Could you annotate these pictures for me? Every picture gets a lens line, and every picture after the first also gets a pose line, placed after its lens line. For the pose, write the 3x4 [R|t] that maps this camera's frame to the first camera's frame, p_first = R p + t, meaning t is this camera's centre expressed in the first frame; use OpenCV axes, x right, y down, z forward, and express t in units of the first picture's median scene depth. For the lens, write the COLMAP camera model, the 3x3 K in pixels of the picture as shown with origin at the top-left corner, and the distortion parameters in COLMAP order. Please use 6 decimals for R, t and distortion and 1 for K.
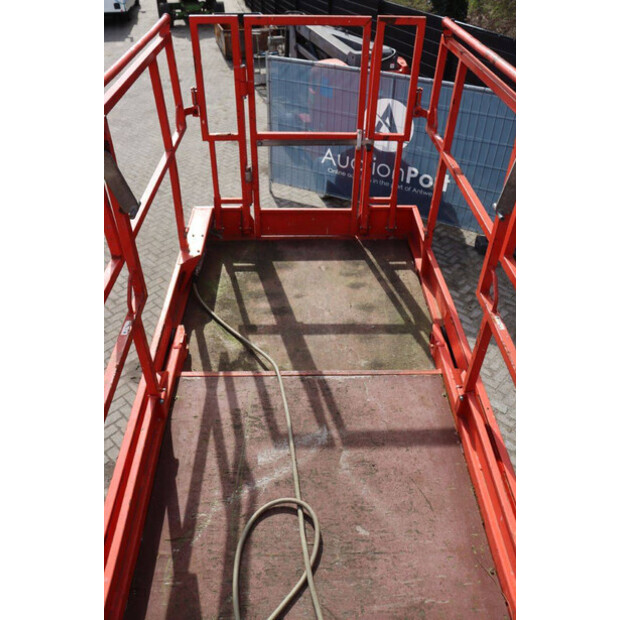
lens RADIAL K [[526.1, 0, 310.0], [0, 526.1, 310.0], [0, 0, 1]] dist [0.000336, 0.002389]
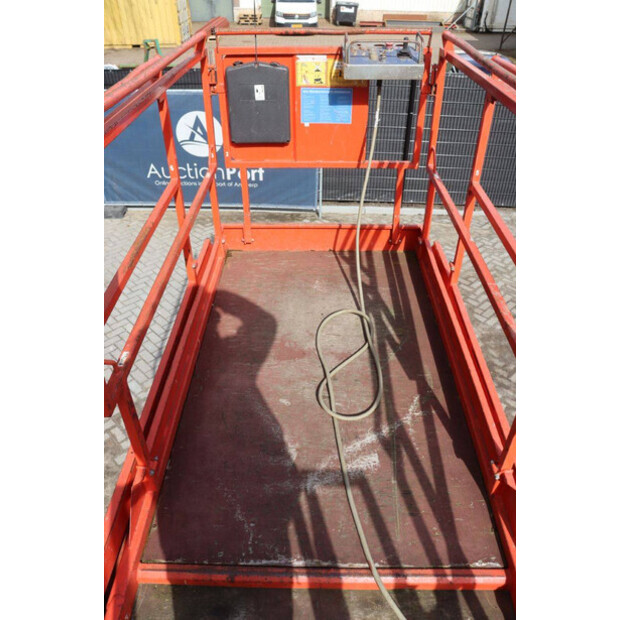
lens RADIAL K [[526.1, 0, 310.0], [0, 526.1, 310.0], [0, 0, 1]] dist [0.000336, 0.002389]
pose [[-0.998761, -0.037702, 0.032475, 0.009324], [0.022665, 0.236312, 0.971413, -0.778886], [-0.044298, 0.970945, -0.235165, 0.989758]]
